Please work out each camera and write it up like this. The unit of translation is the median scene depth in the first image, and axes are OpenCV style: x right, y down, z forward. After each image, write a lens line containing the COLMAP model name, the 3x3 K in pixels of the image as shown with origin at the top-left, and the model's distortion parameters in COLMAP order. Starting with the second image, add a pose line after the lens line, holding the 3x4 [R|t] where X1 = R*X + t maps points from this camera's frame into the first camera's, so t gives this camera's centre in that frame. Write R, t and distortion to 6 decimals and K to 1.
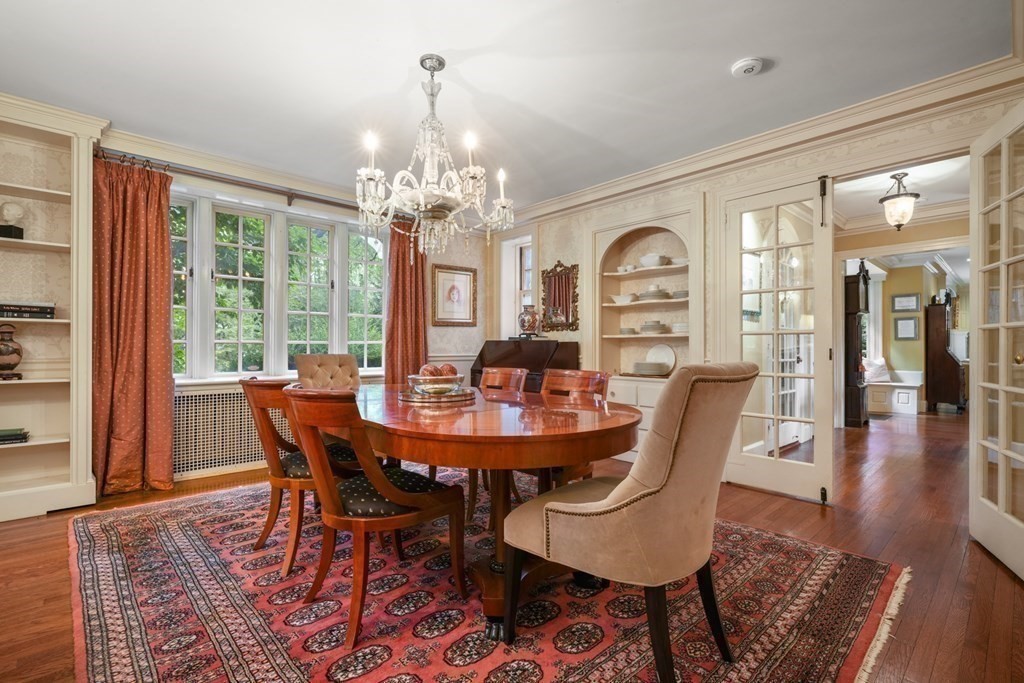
lens RADIAL K [[458.3, 0, 512.8], [0, 458.3, 346.0], [0, 0, 1]] dist [-0.000173, 0.000133]
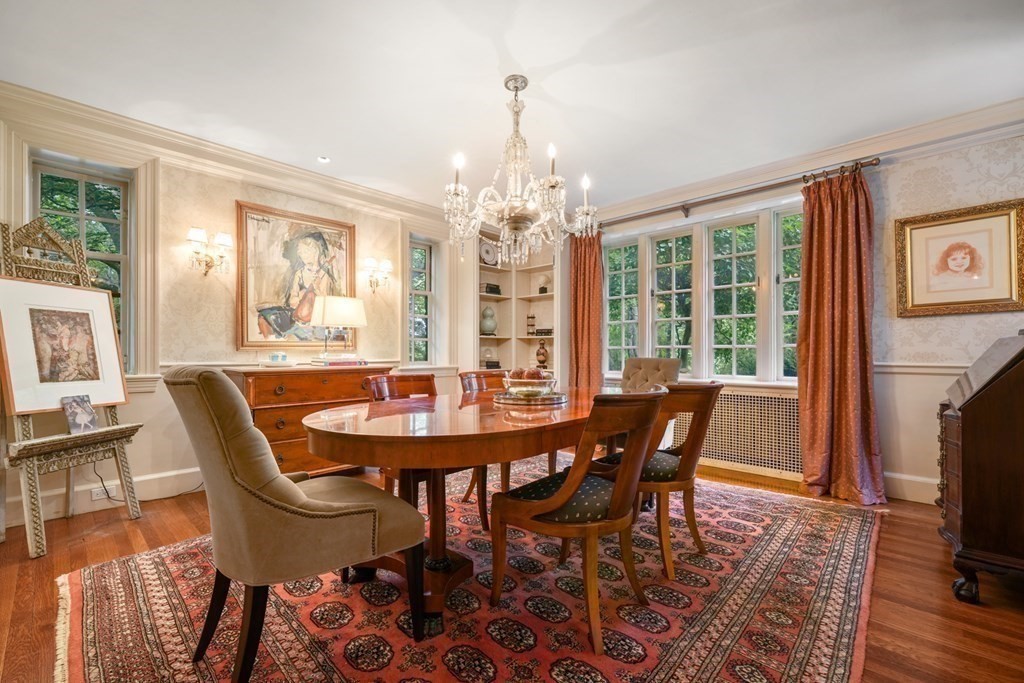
lens RADIAL K [[425.4, 0, 504.7], [0, 425.4, 347.4], [0, 0, 1]] dist [0.000894, 0.000173]
pose [[0.072579, -0.010152, -0.997311, 0.599393], [0.002732, 0.999946, -0.009980, 0.001923], [0.997359, -0.002001, 0.072603, 0.668528]]
